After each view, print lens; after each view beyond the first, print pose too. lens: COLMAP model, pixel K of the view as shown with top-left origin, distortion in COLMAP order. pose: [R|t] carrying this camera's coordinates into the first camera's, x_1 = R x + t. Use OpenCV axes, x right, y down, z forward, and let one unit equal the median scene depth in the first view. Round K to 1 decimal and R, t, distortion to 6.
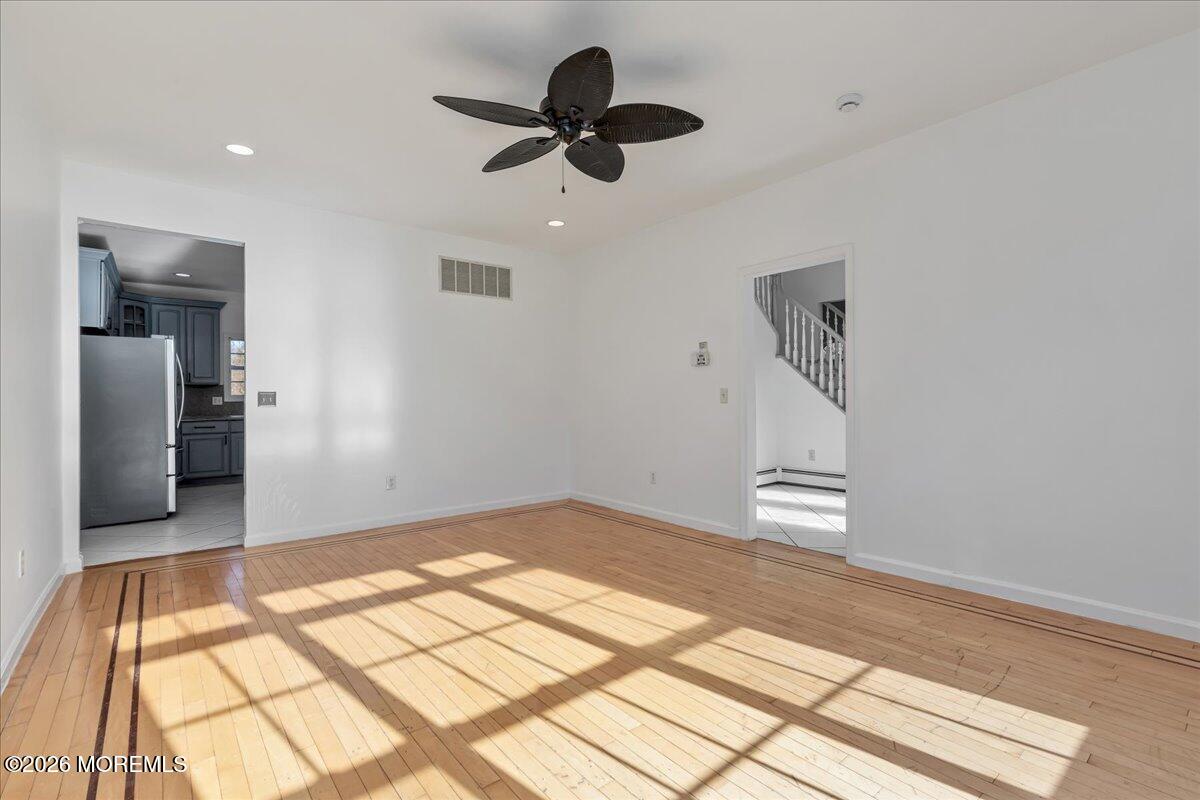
lens RADIAL K [[543.8, 0, 600.4], [0, 543.8, 405.9], [0, 0, 1]] dist [-0.000716, -0.000263]
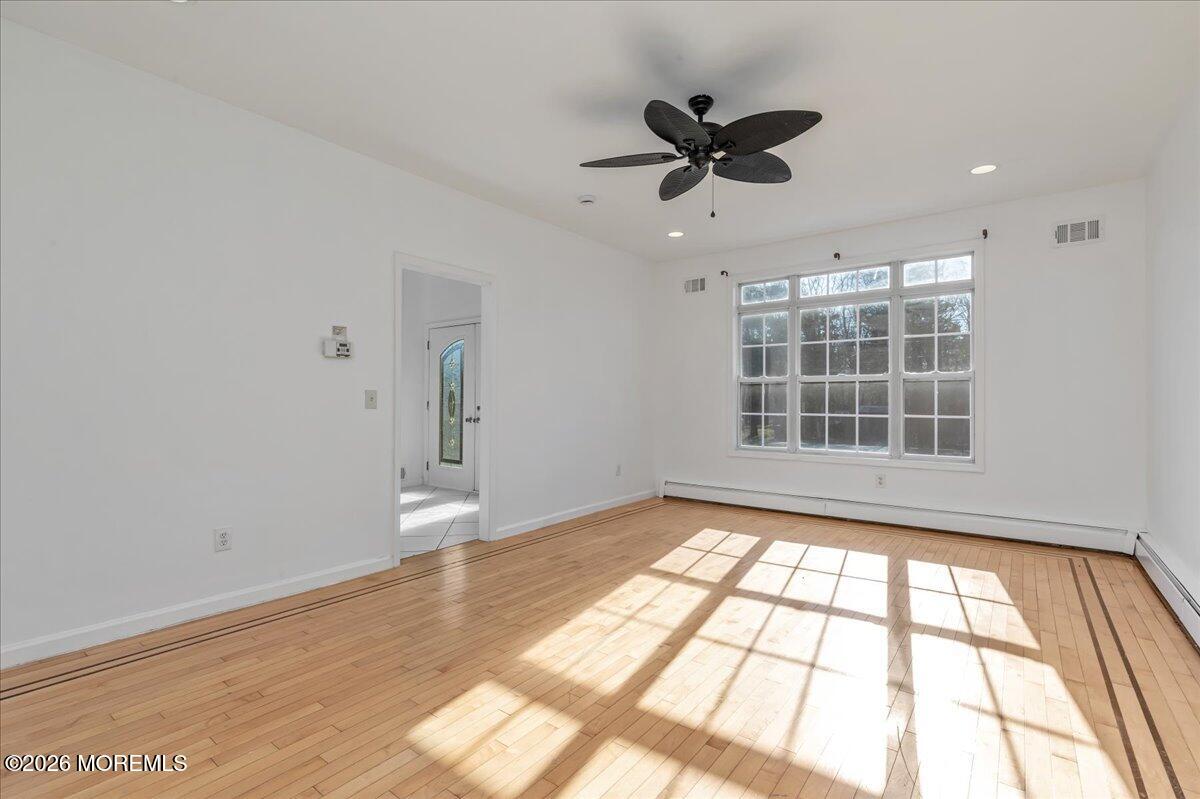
lens RADIAL K [[551.3, 0, 600.0], [0, 551.3, 399.5], [0, 0, 1]] dist [-0.000380, -0.000063]
pose [[-0.225989, 0.009586, 0.974083, -0.979456], [0.016423, 0.999847, -0.006030, -0.011668], [-0.973991, 0.014634, -0.226112, 1.300136]]
